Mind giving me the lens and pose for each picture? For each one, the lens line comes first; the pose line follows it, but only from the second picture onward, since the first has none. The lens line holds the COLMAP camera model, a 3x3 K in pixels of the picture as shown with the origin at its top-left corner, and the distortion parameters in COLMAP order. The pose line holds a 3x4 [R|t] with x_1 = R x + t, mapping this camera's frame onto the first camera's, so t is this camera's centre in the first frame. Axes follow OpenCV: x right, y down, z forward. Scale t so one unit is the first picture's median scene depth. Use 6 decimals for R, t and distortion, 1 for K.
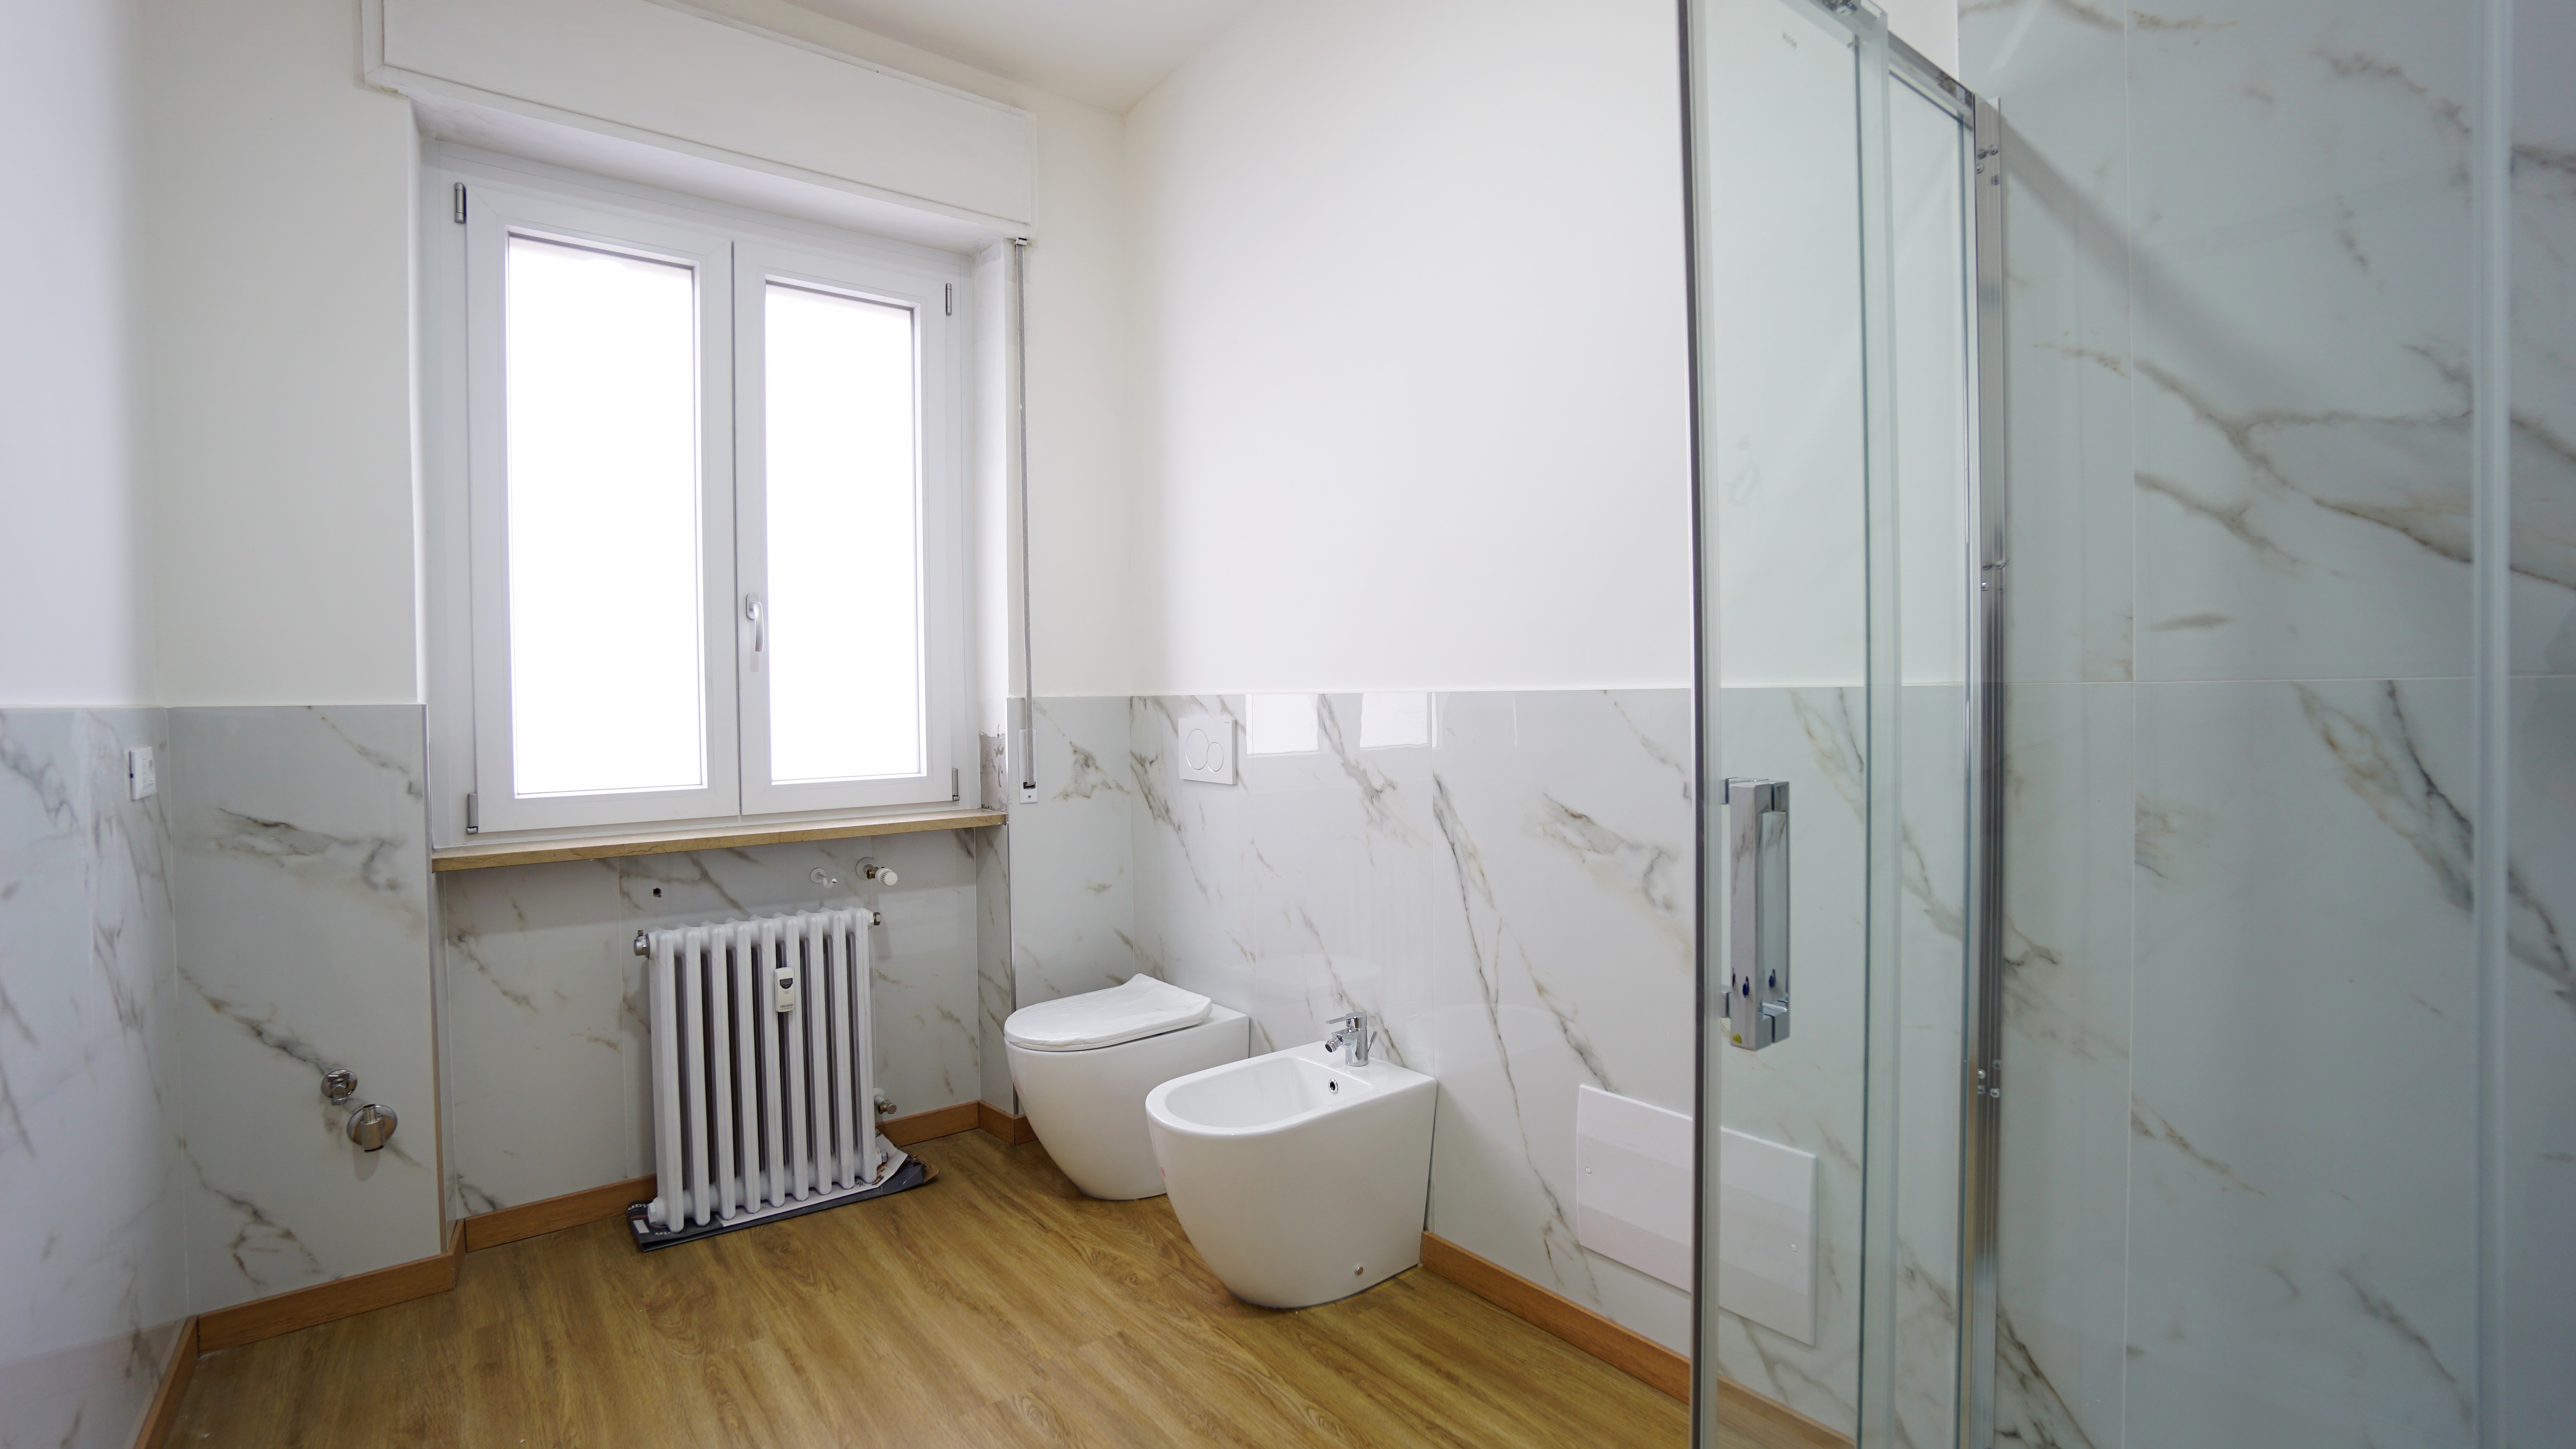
lens RADIAL K [[1175.6, 0, 1290.5], [0, 1175.6, 731.5], [0, 0, 1]] dist [-0.023655, 0.003334]
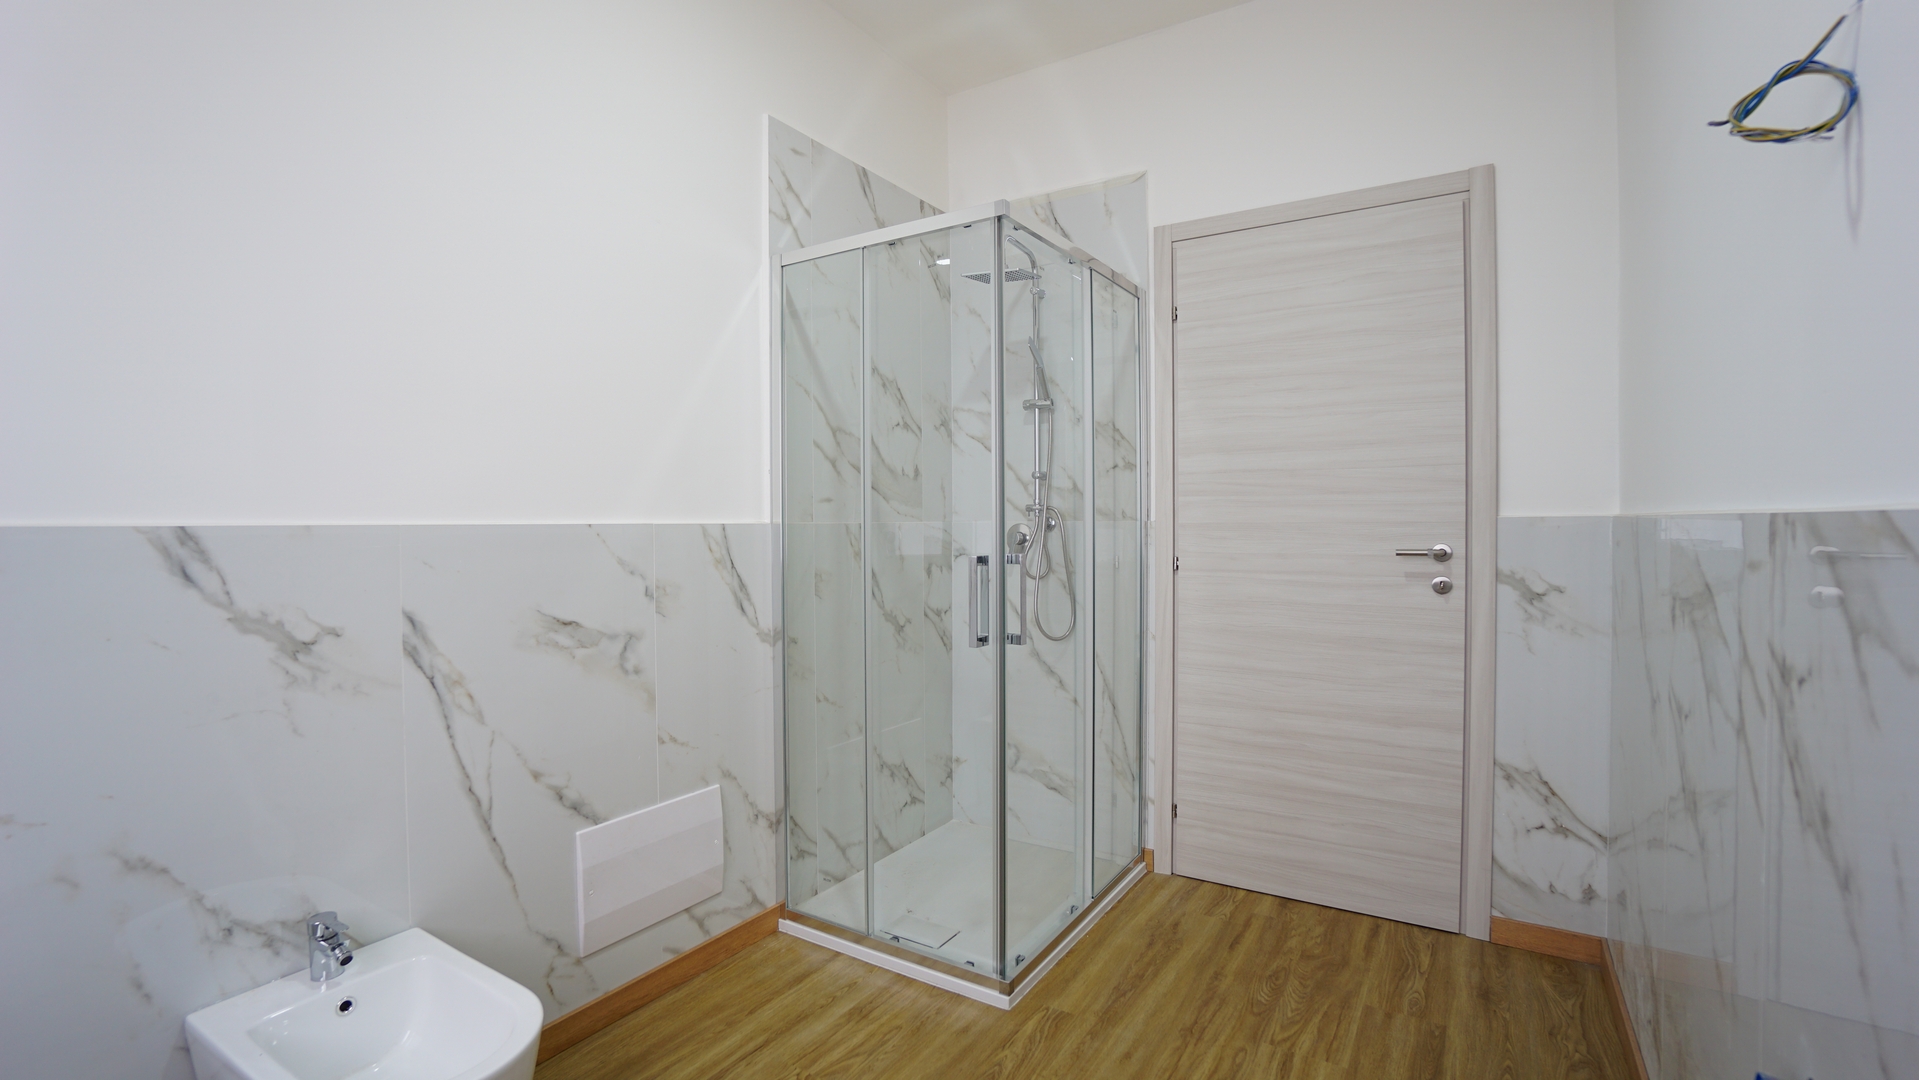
lens RADIAL K [[875.9, 0, 957.2], [0, 875.9, 537.7], [0, 0, 1]] dist [-0.023655, 0.003334]
pose [[-0.346907, -0.002178, 0.937897, -1.056599], [0.037757, 0.999154, 0.016286, -0.026628], [-0.937139, 0.041061, -0.346532, 1.247627]]
